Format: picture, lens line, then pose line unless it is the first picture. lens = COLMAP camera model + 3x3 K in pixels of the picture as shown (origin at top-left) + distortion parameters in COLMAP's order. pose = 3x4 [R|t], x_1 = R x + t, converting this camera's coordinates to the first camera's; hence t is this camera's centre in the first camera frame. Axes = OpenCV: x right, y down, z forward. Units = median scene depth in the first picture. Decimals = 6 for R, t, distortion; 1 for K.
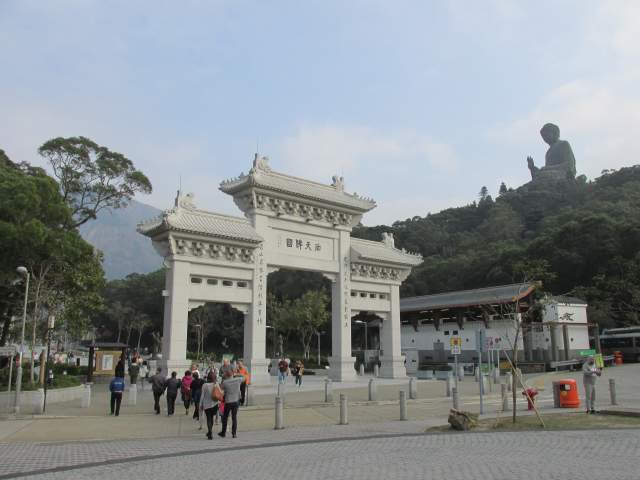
lens RADIAL K [[538.9, 0, 321.6], [0, 538.9, 243.5], [0, 0, 1]] dist [-0.019829, 0.006146]
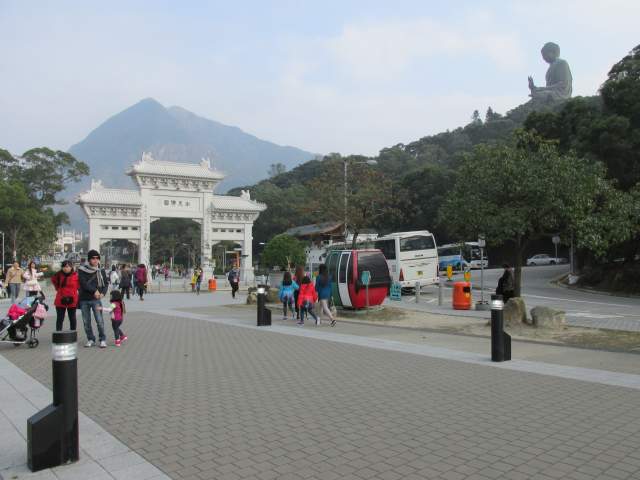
lens RADIAL K [[538.9, 0, 321.6], [0, 538.9, 243.5], [0, 0, 1]] dist [-0.019829, 0.006146]
pose [[0.992238, -0.005698, -0.124219, 0.558026], [0.026273, 0.986004, 0.164636, -0.123667], [0.121543, -0.166622, 0.978501, -0.554786]]
